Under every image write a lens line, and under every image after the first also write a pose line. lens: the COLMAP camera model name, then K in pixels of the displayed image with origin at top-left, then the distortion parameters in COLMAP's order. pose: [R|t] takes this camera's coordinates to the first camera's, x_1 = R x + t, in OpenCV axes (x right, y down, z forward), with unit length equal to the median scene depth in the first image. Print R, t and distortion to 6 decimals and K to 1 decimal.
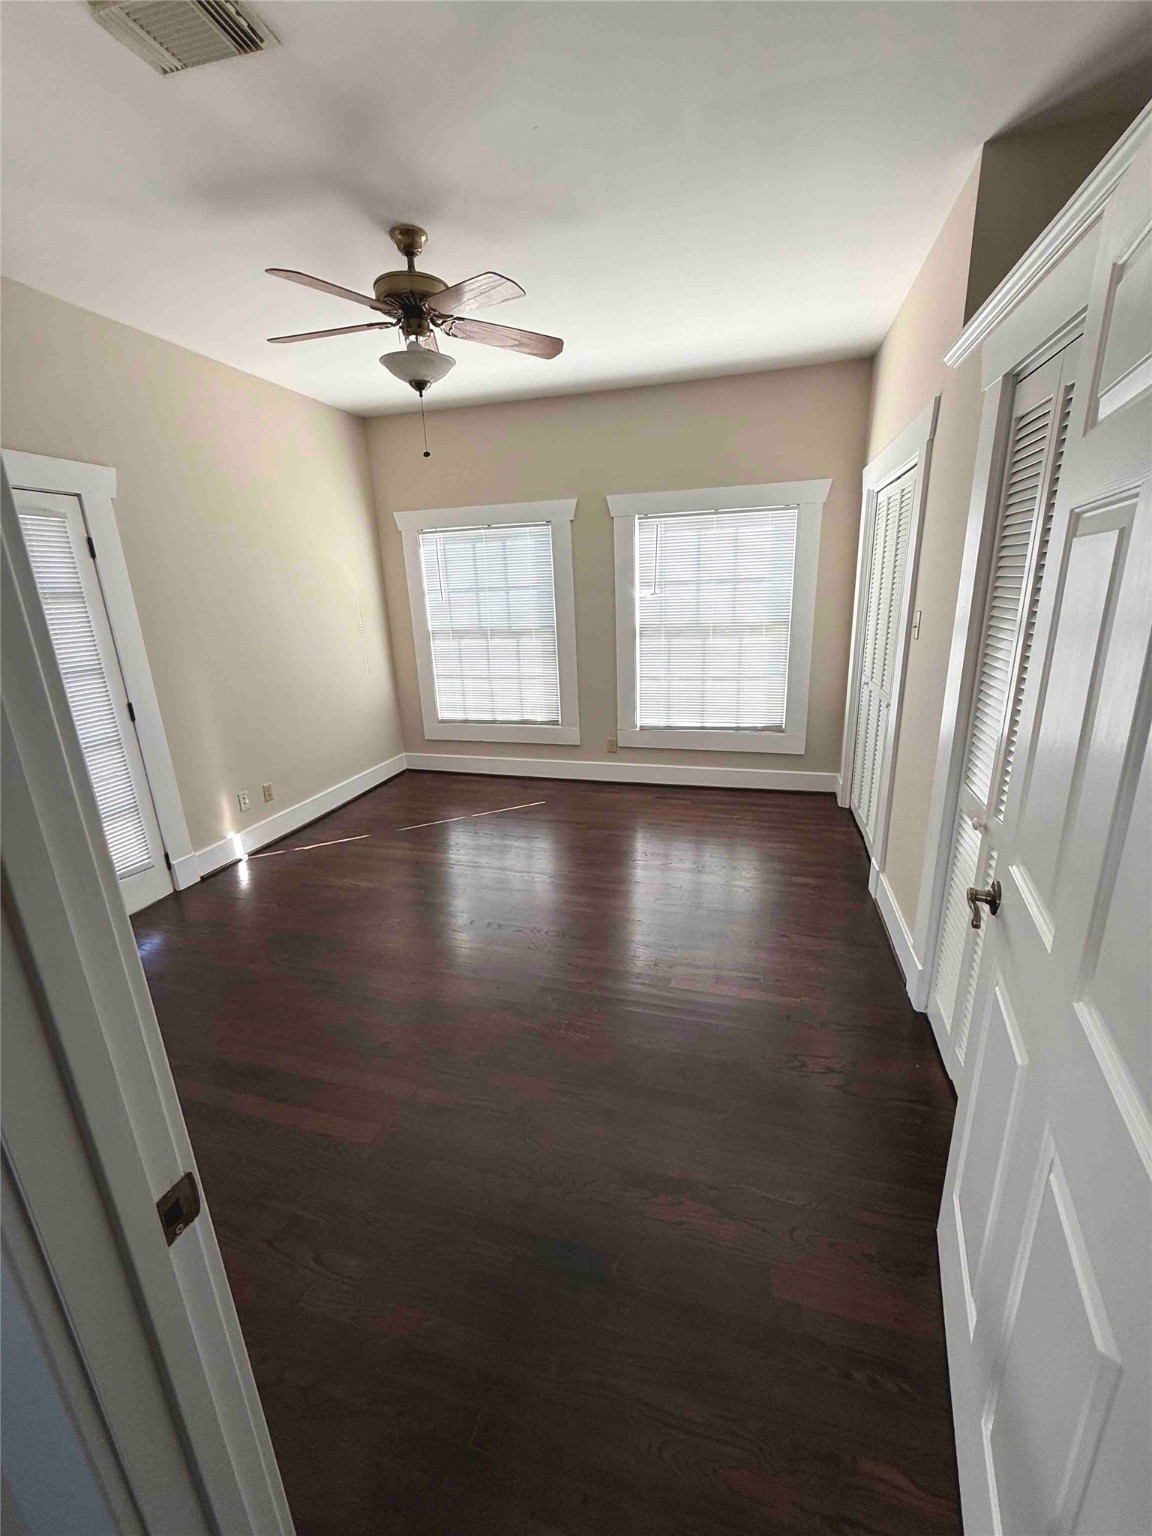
lens RADIAL K [[611.0, 0, 576.5], [0, 611.0, 761.3], [0, 0, 1]] dist [-0.001237, 0.000287]
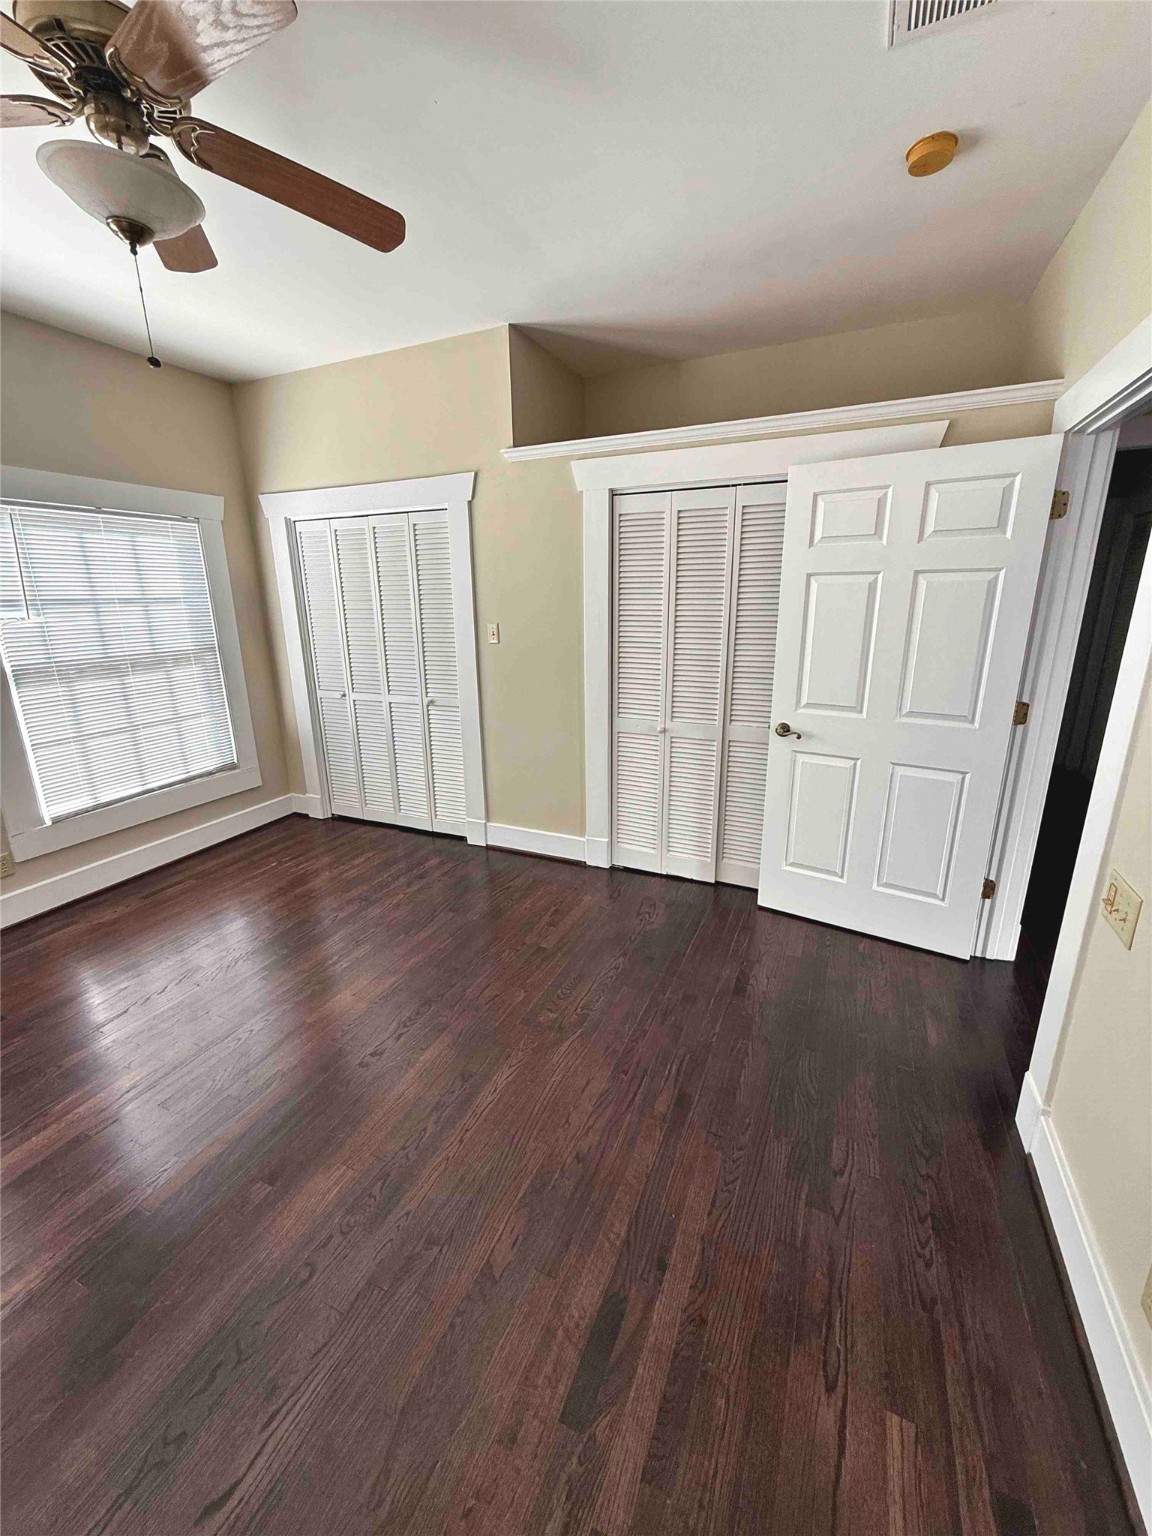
lens RADIAL K [[611.0, 0, 572.7], [0, 611.0, 765.5], [0, 0, 1]] dist [-0.001237, 0.000287]
pose [[0.148880, -0.234584, 0.960627, -0.465075], [0.284517, 0.940537, 0.185582, -0.080046], [-0.947040, 0.245685, 0.206770, 0.347541]]
